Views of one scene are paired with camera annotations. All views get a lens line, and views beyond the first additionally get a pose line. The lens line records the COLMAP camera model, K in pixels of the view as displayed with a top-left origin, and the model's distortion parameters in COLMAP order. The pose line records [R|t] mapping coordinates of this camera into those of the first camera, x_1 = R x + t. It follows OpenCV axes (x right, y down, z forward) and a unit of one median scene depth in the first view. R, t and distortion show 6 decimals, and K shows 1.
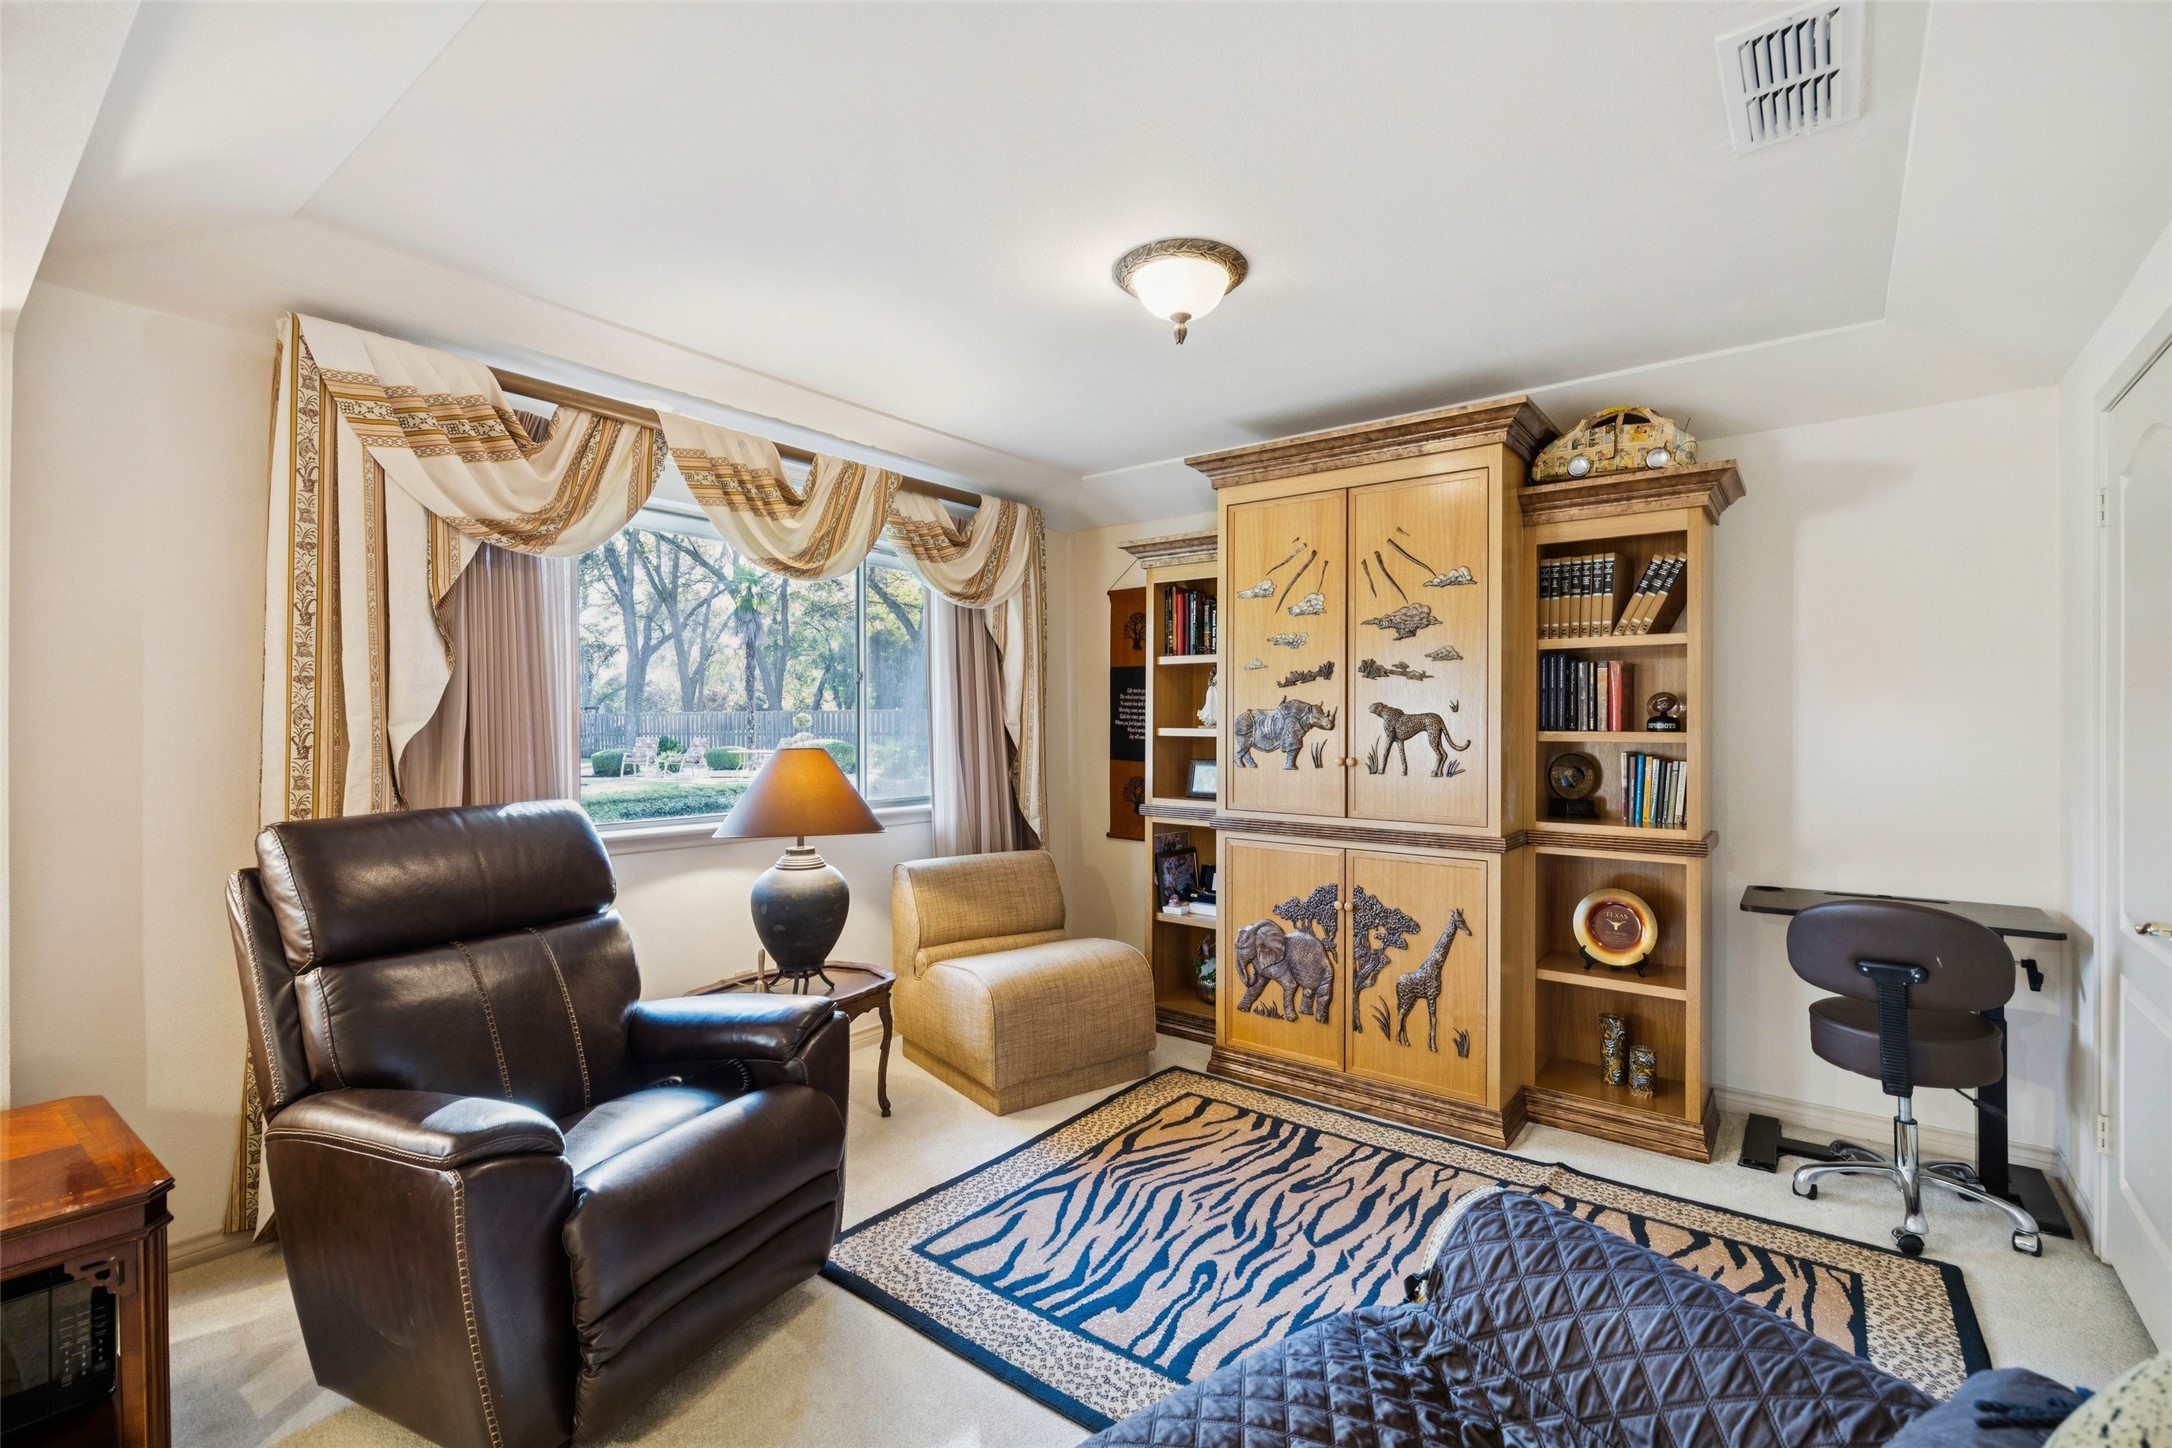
lens RADIAL K [[945.5, 0, 1086.0], [0, 945.5, 724.0], [0, 0, 1]] dist [-0.019953, 0.000079]
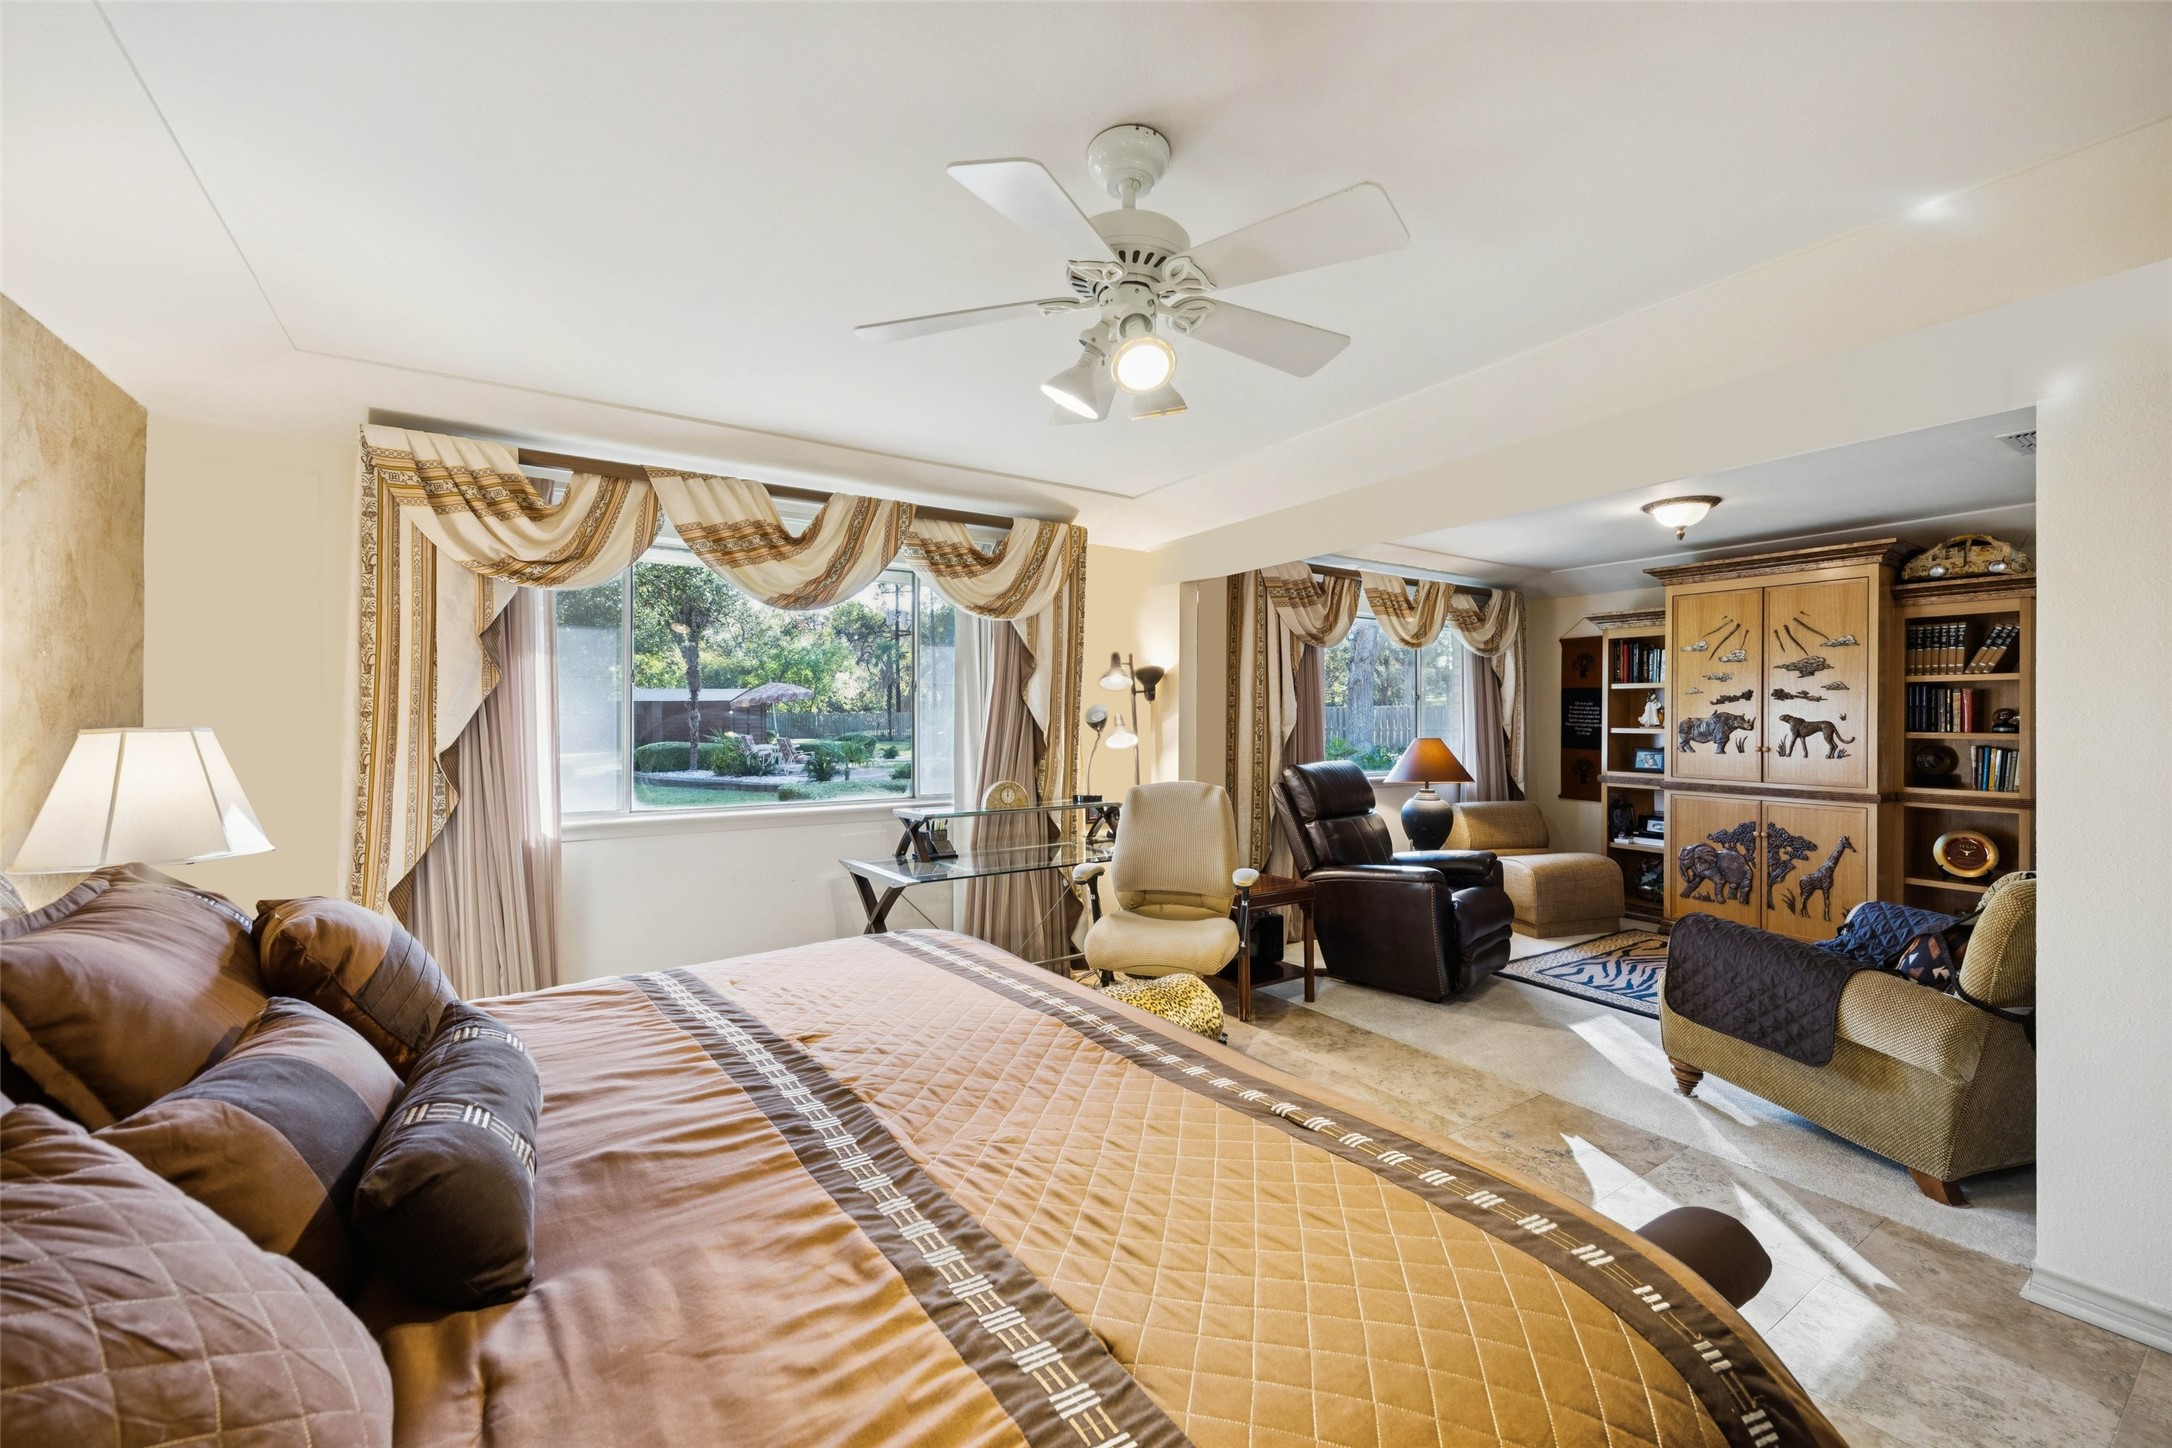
lens RADIAL K [[836.2, 0, 1096.4], [0, 836.2, 718.4], [0, 0, 1]] dist [-0.002209, 0.000073]
pose [[0.945229, 0.001896, -0.326402, -0.371431], [-0.002481, 0.999996, -0.001375, -0.010299], [0.326398, 0.002110, 0.945230, -0.820791]]
